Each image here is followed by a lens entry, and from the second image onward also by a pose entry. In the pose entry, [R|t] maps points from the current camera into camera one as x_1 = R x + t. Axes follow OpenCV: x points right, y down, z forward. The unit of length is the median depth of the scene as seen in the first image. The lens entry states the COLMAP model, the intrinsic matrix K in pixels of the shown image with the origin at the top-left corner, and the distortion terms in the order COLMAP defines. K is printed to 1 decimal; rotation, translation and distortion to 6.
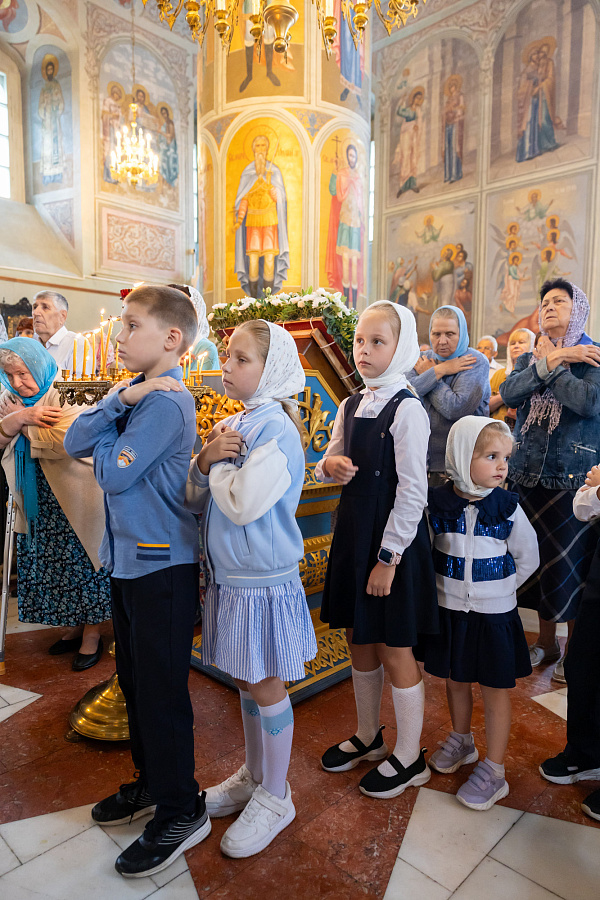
lens RADIAL K [[610.5, 0, 298.8], [0, 610.5, 444.2], [0, 0, 1]] dist [0.000766, 0.007763]
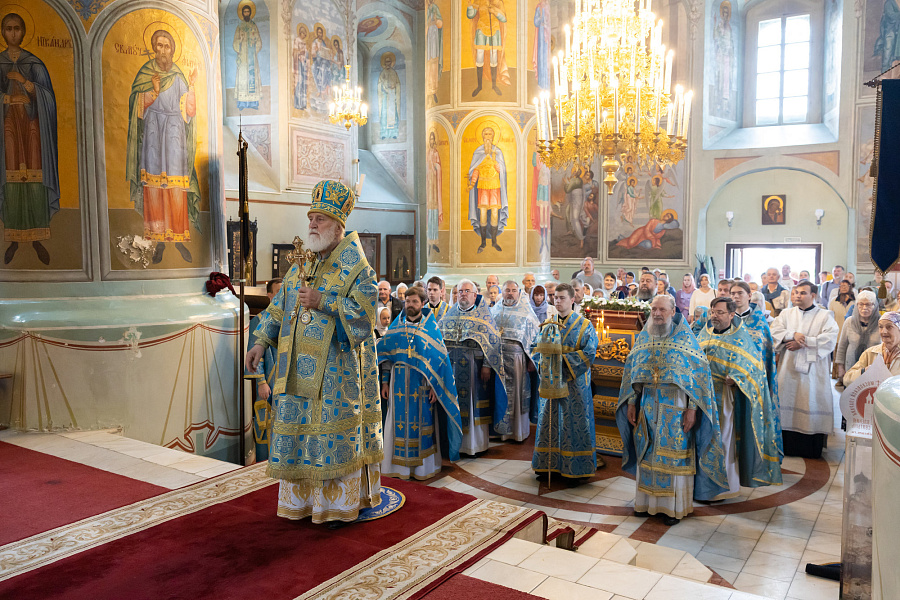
lens RADIAL K [[711.6, 0, 466.2], [0, 711.6, 299.7], [0, 0, 1]] dist [-0.010667, -0.002046]
pose [[0.981624, -0.025372, 0.189130, -0.277956], [0.026349, 0.999649, -0.002649, -0.058368], [-0.188997, 0.007583, 0.981948, -0.404554]]
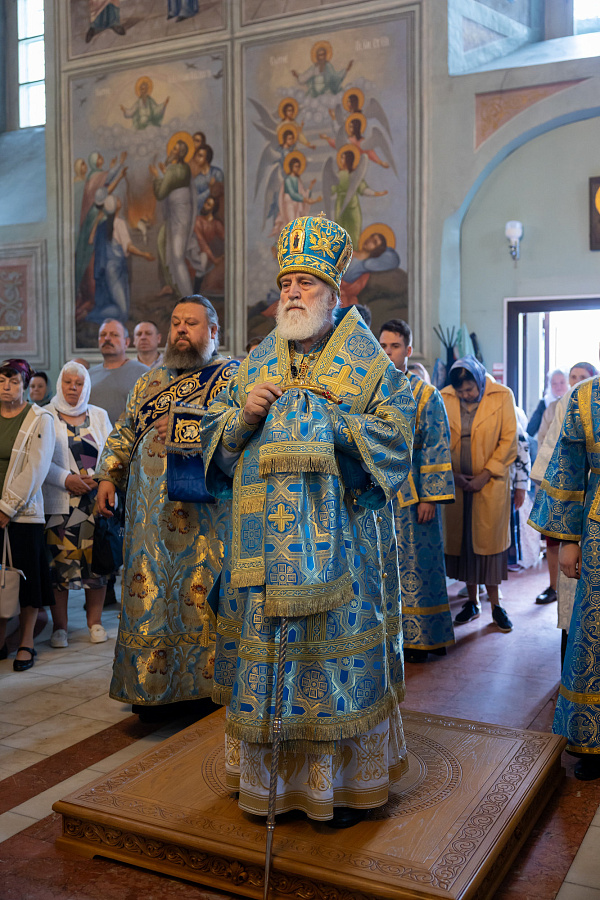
lens RADIAL K [[963.0, 0, 305.4], [0, 963.0, 412.1], [0, 0, 1]] dist [0.034341, 0.000000]
pose [[0.958272, -0.019548, 0.285190, 0.109930], [0.035280, 0.998119, -0.050129, -0.035356], [-0.283674, 0.058099, 0.957159, 0.174505]]
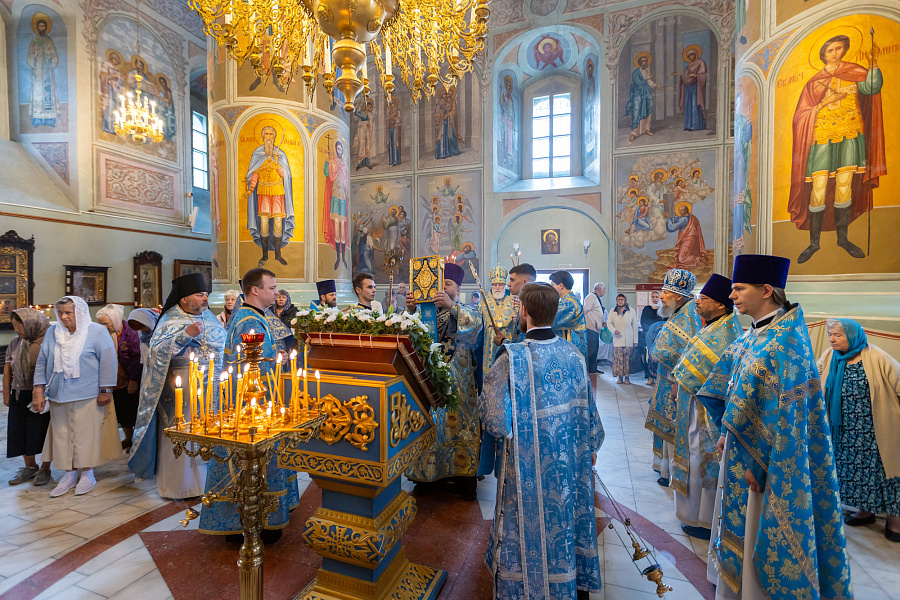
lens RADIAL K [[413.3, 0, 450.3], [0, 413.3, 299.5], [0, 0, 1]] dist [0.009916, -0.004715]
pose [[0.912641, -0.021726, 0.408185, -0.048727], [0.043940, 0.998015, -0.045124, -0.051129], [-0.406394, 0.059118, 0.911783, 0.038867]]
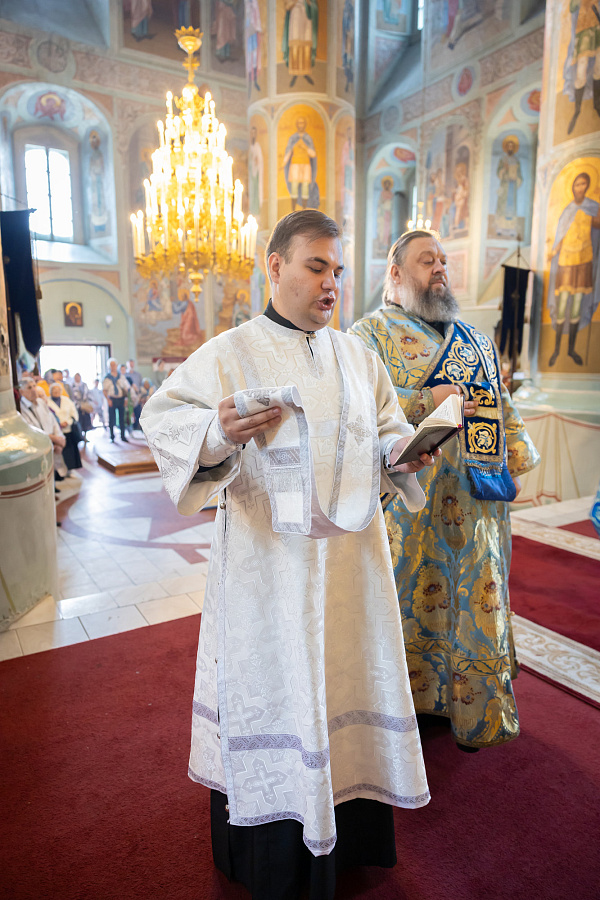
lens RADIAL K [[610.5, 0, 308.0], [0, 610.5, 436.5], [0, 0, 1]] dist [0.000766, 0.007763]
pose [[0.247282, -0.148948, 0.957427, -0.699737], [0.076656, 0.988024, 0.133909, -0.086824], [-0.965907, 0.040279, 0.255738, -0.062746]]
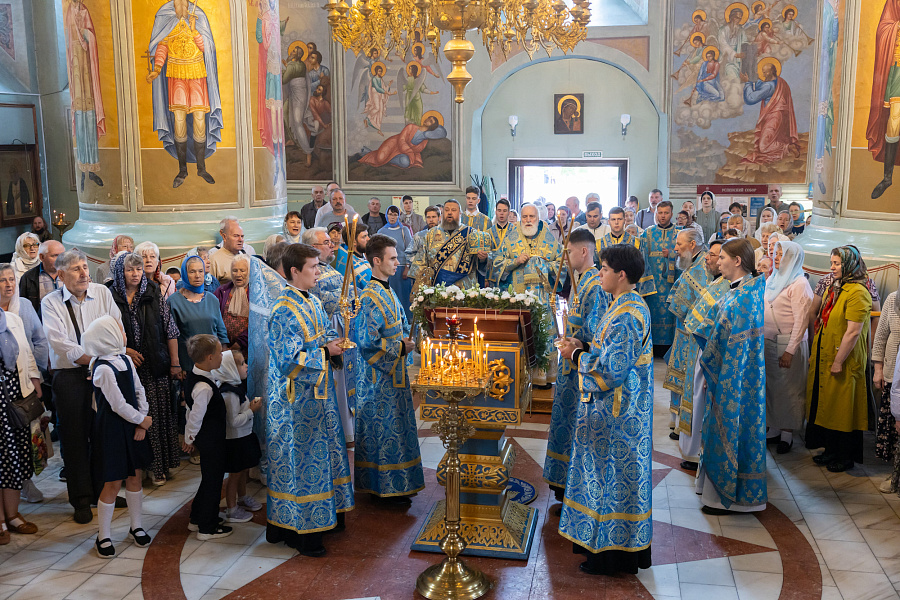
lens RADIAL K [[868.5, 0, 458.6], [0, 868.5, 298.3], [0, 0, 1]] dist [0.004911, 0.000000]
pose [[0.833929, -0.109747, 0.540849, -0.277428], [0.056648, 0.991873, 0.113922, -0.106335], [-0.548956, -0.064365, 0.833369, -0.157582]]
